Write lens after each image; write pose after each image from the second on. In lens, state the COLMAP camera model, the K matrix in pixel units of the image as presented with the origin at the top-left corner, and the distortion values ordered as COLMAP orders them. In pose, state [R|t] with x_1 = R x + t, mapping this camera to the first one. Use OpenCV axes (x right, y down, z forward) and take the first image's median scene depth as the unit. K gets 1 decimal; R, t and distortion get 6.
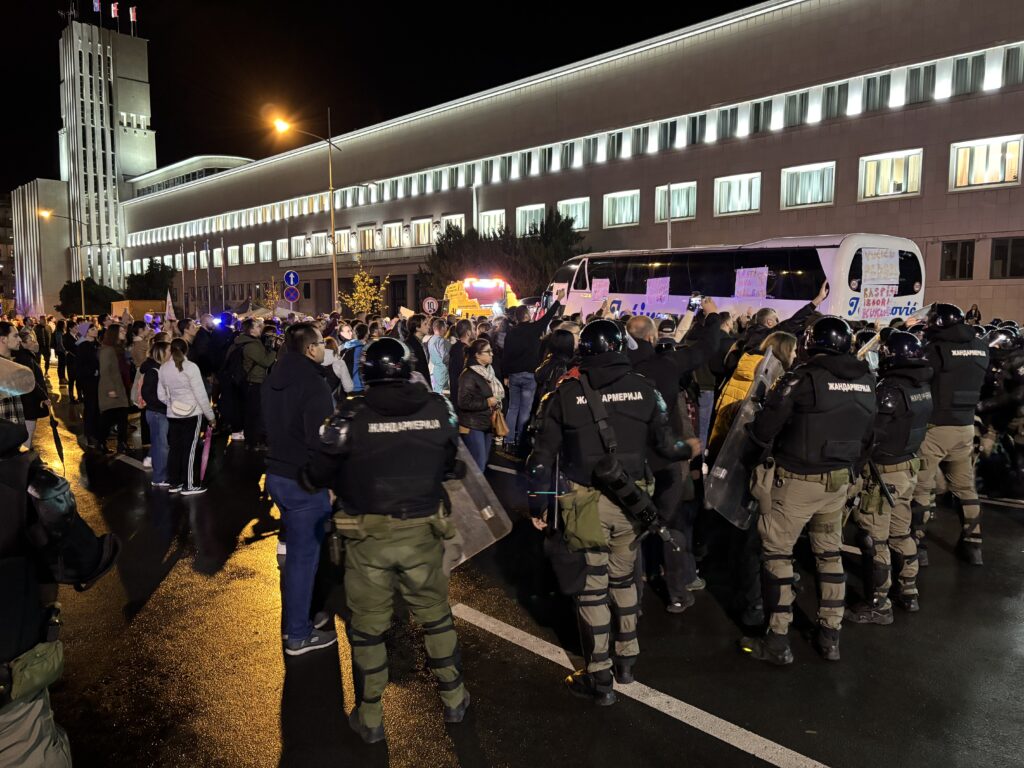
lens RADIAL K [[790.7, 0, 512.0], [0, 790.7, 384.0], [0, 0, 1]] dist [0.016074, -0.002026]
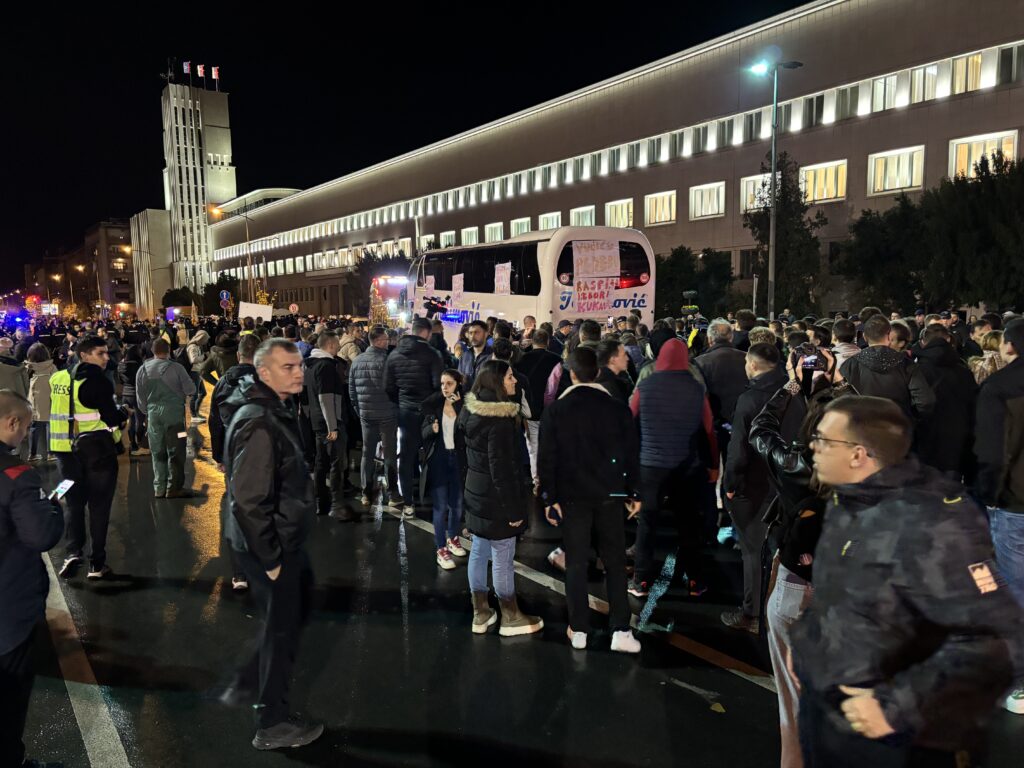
lens RADIAL K [[738.5, 0, 514.4], [0, 738.5, 405.7], [0, 0, 1]] dist [0.010816, 0.004017]
pose [[0.993391, -0.004213, -0.114706, 0.132082], [0.009421, 0.998947, 0.044903, 0.012134], [0.114396, -0.045687, 0.992384, -0.140538]]
